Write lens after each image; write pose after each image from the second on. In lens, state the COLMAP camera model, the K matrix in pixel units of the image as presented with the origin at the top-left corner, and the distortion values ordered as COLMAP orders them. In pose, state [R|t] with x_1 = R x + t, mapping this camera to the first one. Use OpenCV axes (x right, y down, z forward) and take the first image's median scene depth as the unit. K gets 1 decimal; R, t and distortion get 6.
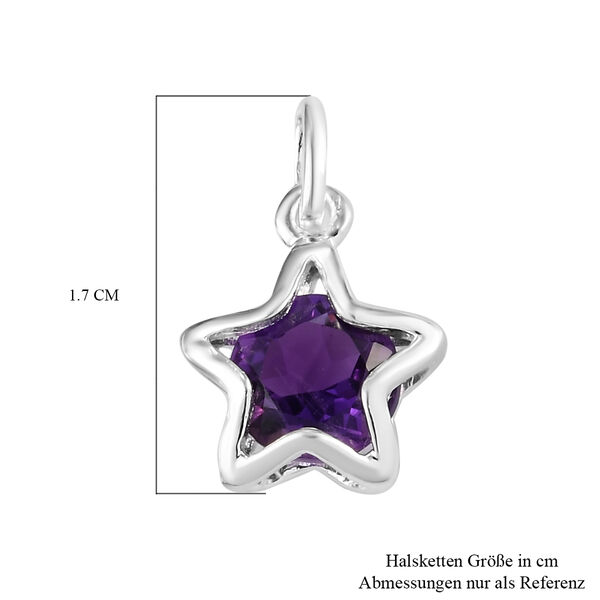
lens RADIAL K [[2935.0, 0, 300.0], [0, 2935.0, 300.0], [0, 0, 1]] dist [0.011628, 0.000000]
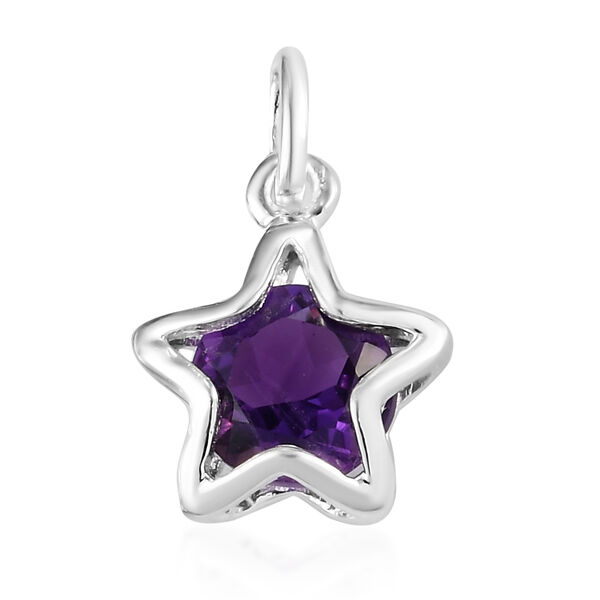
lens RADIAL K [[2935.0, 0, 300.1], [0, 2935.0, 300.1], [0, 0, 1]] dist [0.011628, 0.000000]
pose [[0.999990, -0.000065, 0.004521, 0.003018], [0.000050, 0.999995, 0.003295, -0.000324], [-0.004522, -0.003294, 0.999984, 0.168073]]
